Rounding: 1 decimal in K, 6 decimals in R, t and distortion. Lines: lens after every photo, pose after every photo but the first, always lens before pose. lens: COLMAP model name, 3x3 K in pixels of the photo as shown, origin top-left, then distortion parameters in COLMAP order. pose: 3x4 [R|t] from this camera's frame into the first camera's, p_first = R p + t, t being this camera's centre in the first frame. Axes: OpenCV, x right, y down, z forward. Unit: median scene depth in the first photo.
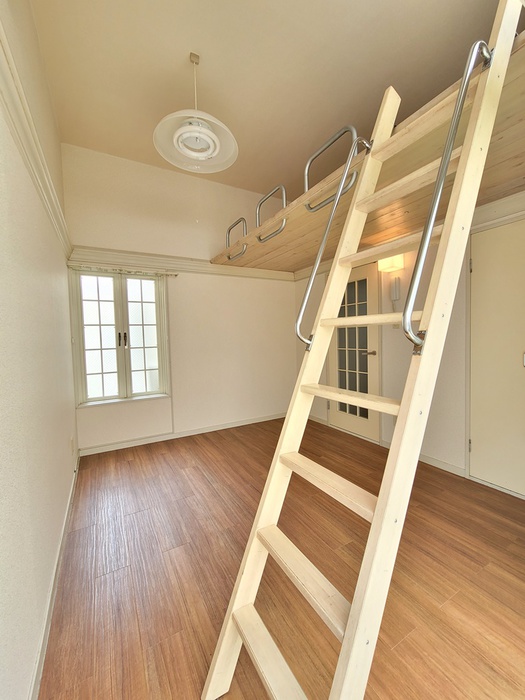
lens RADIAL K [[286.0, 0, 263.7], [0, 286.0, 349.2], [0, 0, 1]] dist [-0.002669, -0.000402]
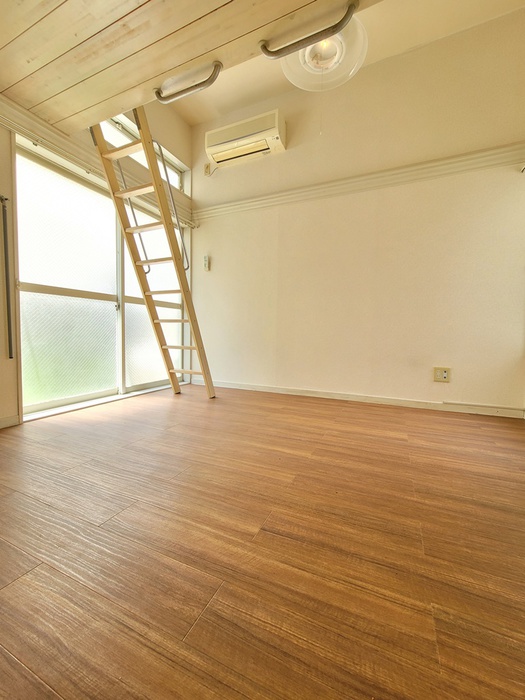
lens RADIAL K [[286.0, 0, 264.6], [0, 286.0, 351.2], [0, 0, 1]] dist [-0.002669, -0.000402]
pose [[-0.805291, 0.055126, -0.590311, 0.383639], [-0.016834, 0.993140, 0.115709, 0.125656], [0.592640, 0.103117, -0.798840, 1.244294]]
